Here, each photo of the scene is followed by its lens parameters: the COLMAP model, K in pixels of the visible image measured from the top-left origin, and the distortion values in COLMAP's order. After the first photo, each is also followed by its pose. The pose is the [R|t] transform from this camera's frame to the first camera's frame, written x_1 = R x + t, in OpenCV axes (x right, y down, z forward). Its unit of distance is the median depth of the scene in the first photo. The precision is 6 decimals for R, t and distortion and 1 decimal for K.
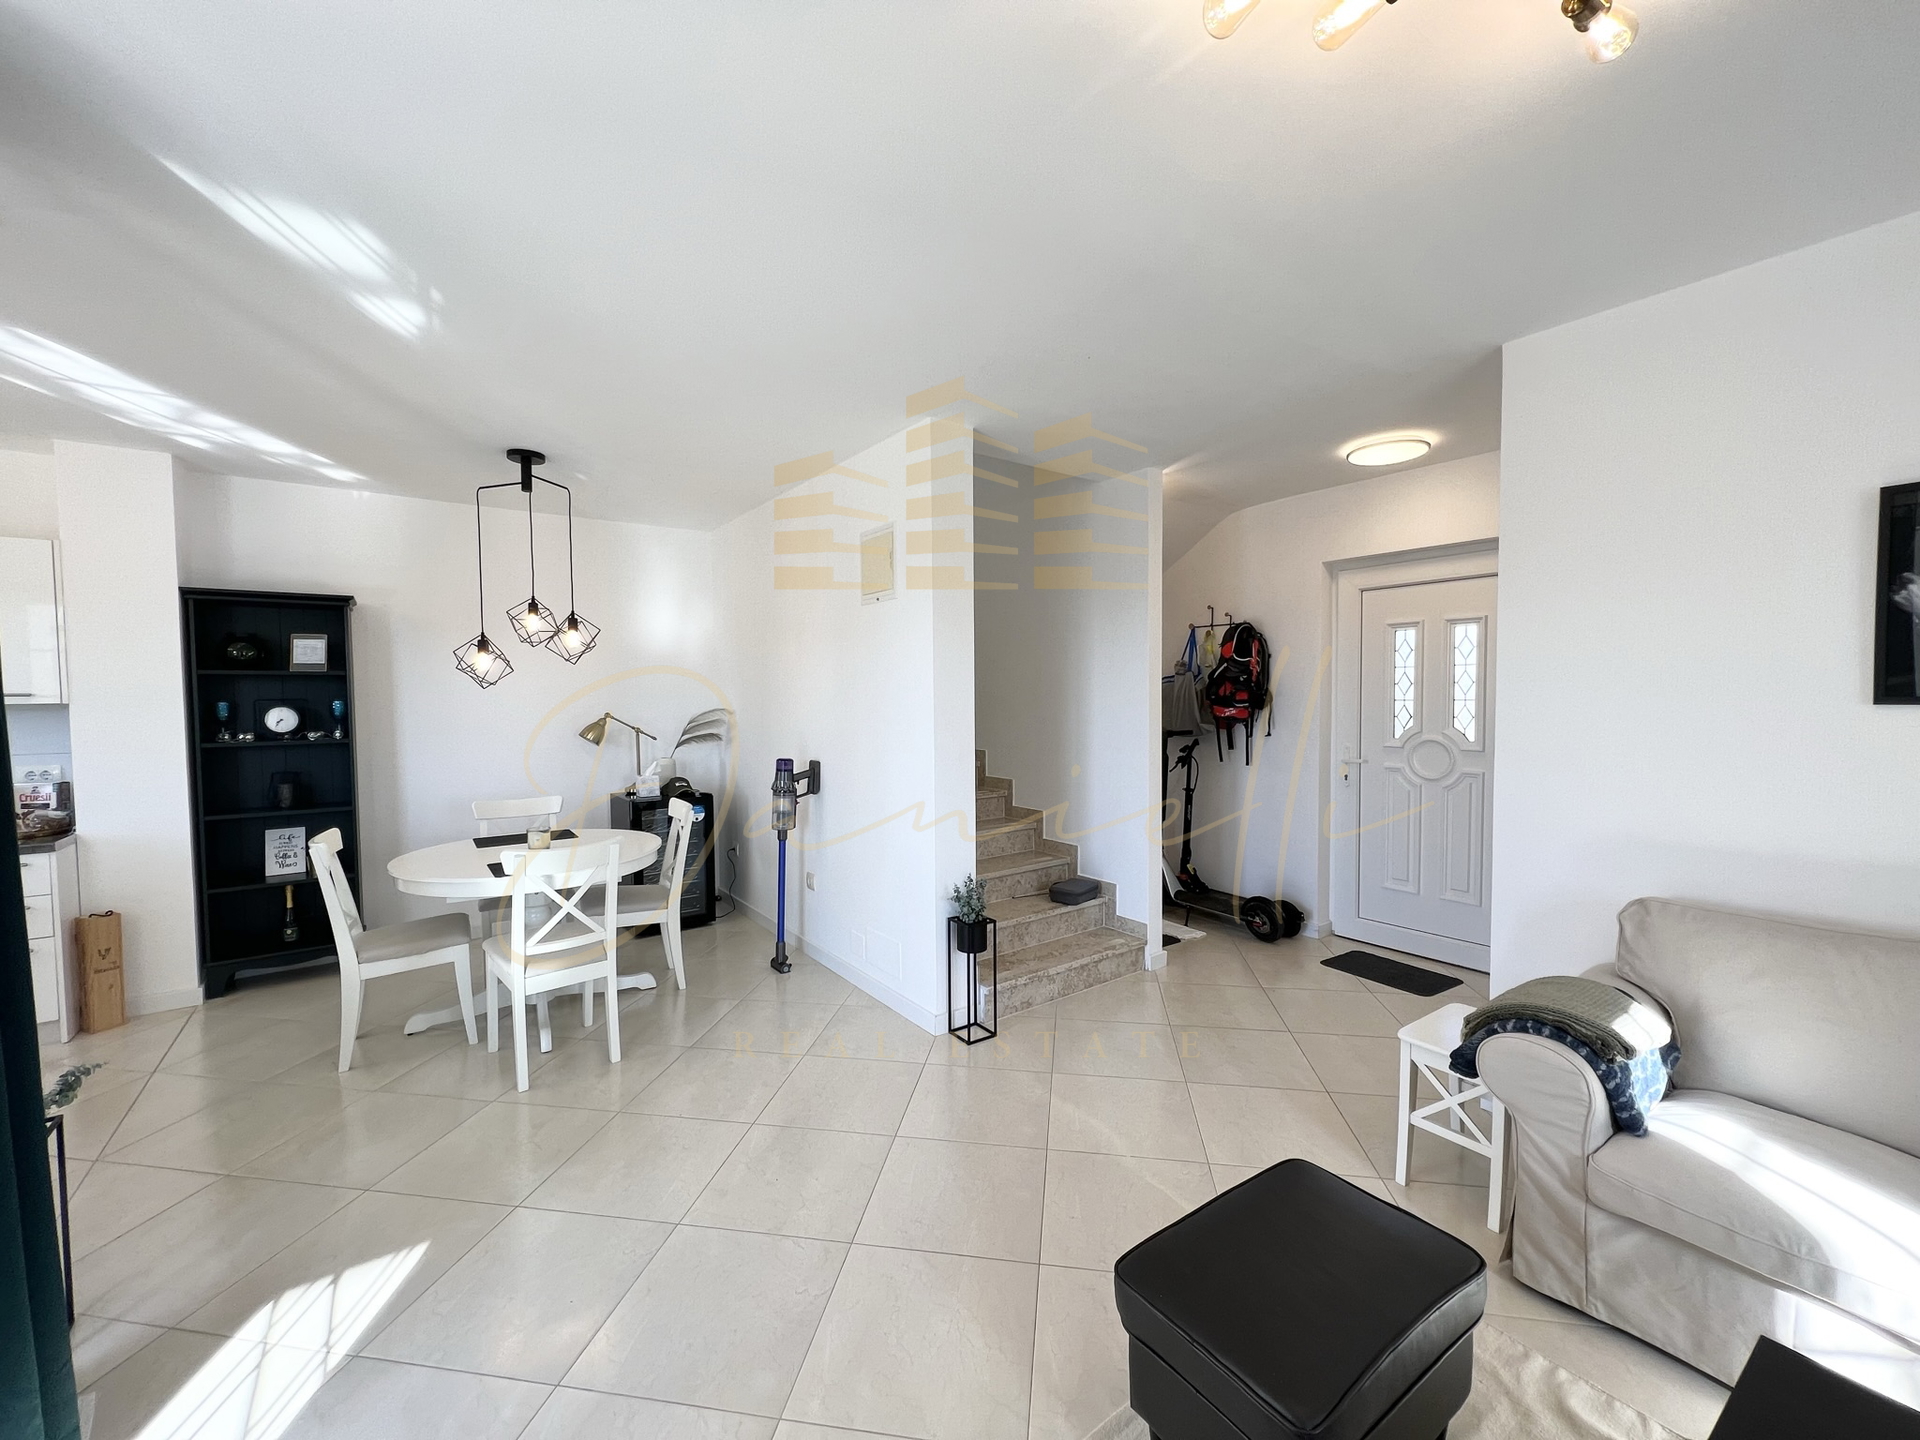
lens RADIAL K [[767.3, 0, 953.7], [0, 767.3, 723.2], [0, 0, 1]] dist [0.000438, 0.000173]
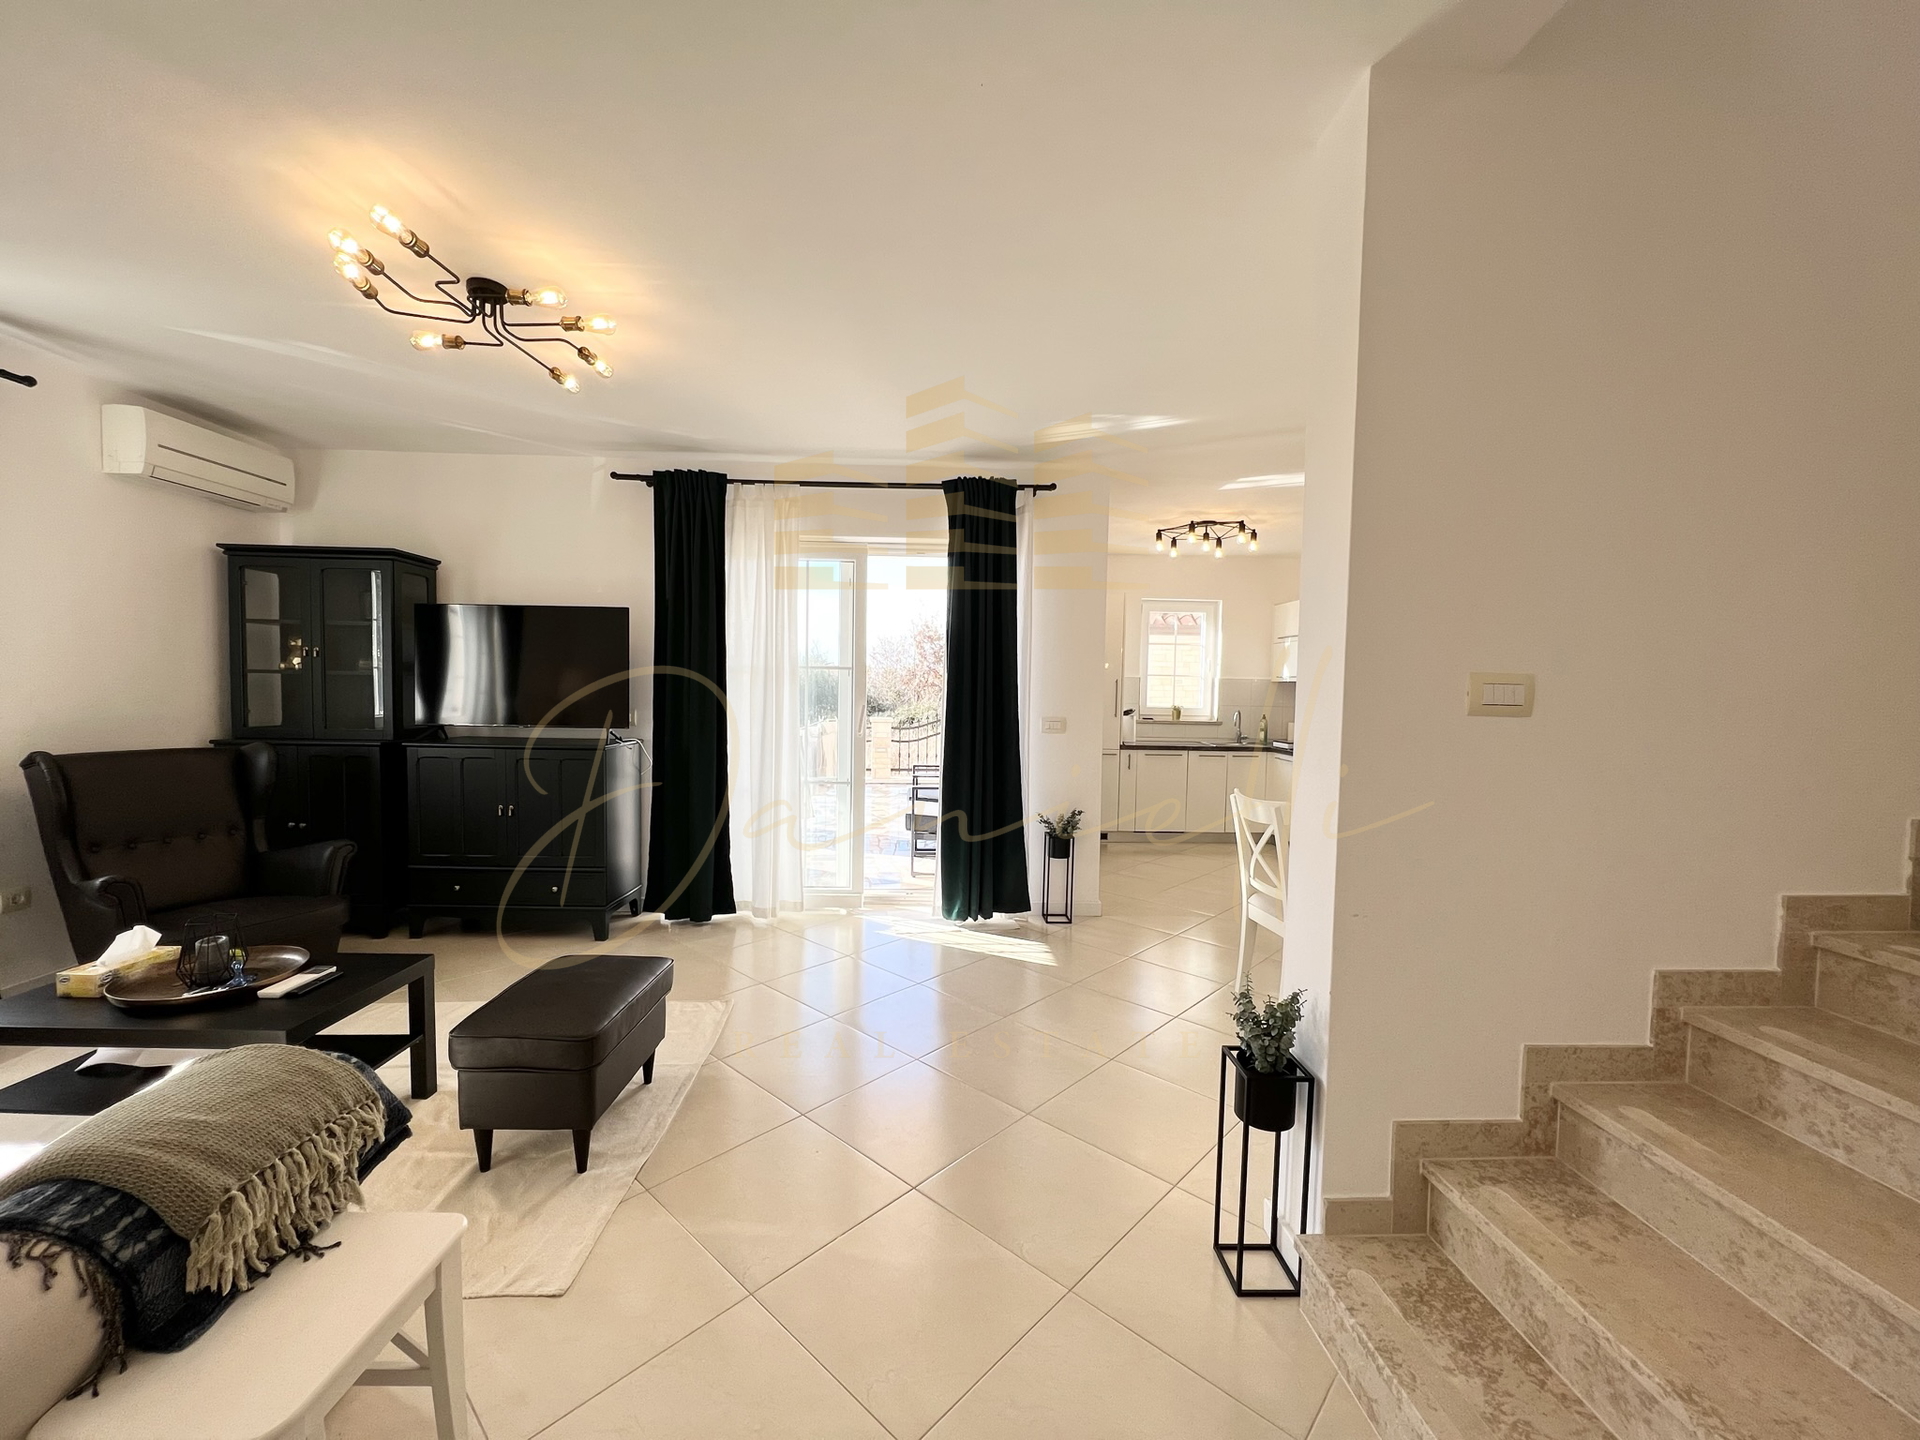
lens RADIAL K [[764.6, 0, 953.3], [0, 764.6, 723.8], [0, 0, 1]] dist [-0.000971, 0.000406]
pose [[-0.547727, 0.042371, -0.835583, 0.532686], [-0.042759, 0.995994, 0.078534, -0.013628], [0.835564, 0.078744, -0.543721, 1.000828]]
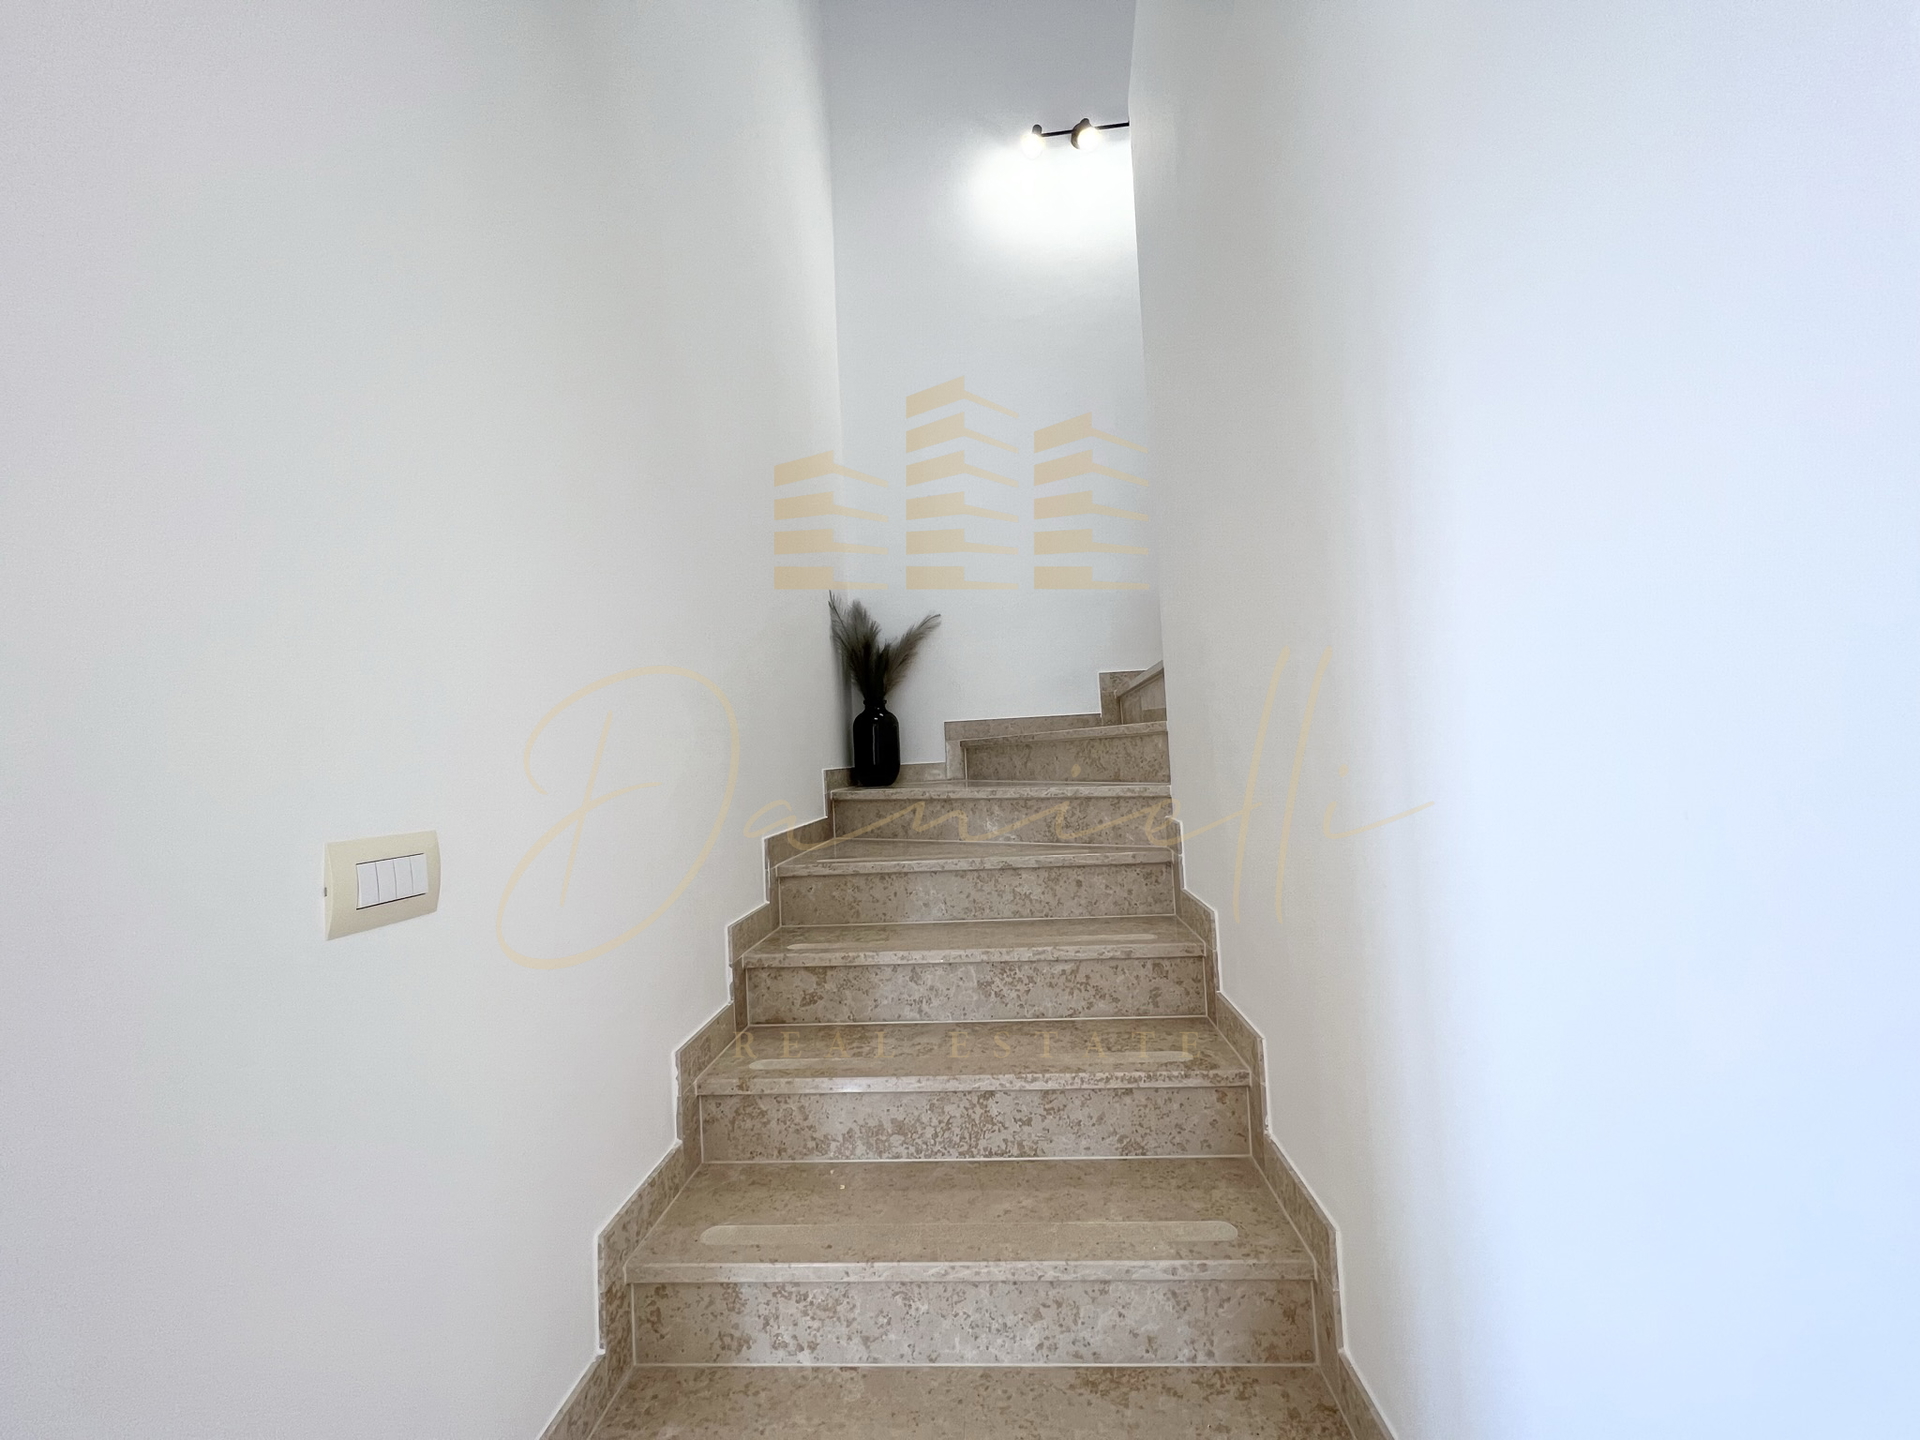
lens RADIAL K [[764.6, 0, 953.3], [0, 764.6, 723.8], [0, 0, 1]] dist [-0.000971, 0.000406]
pose [[0.766361, -0.058416, -0.639749, 0.244681], [0.019323, 0.997503, -0.067936, -0.036697], [0.642119, 0.039702, 0.765576, 0.957589]]
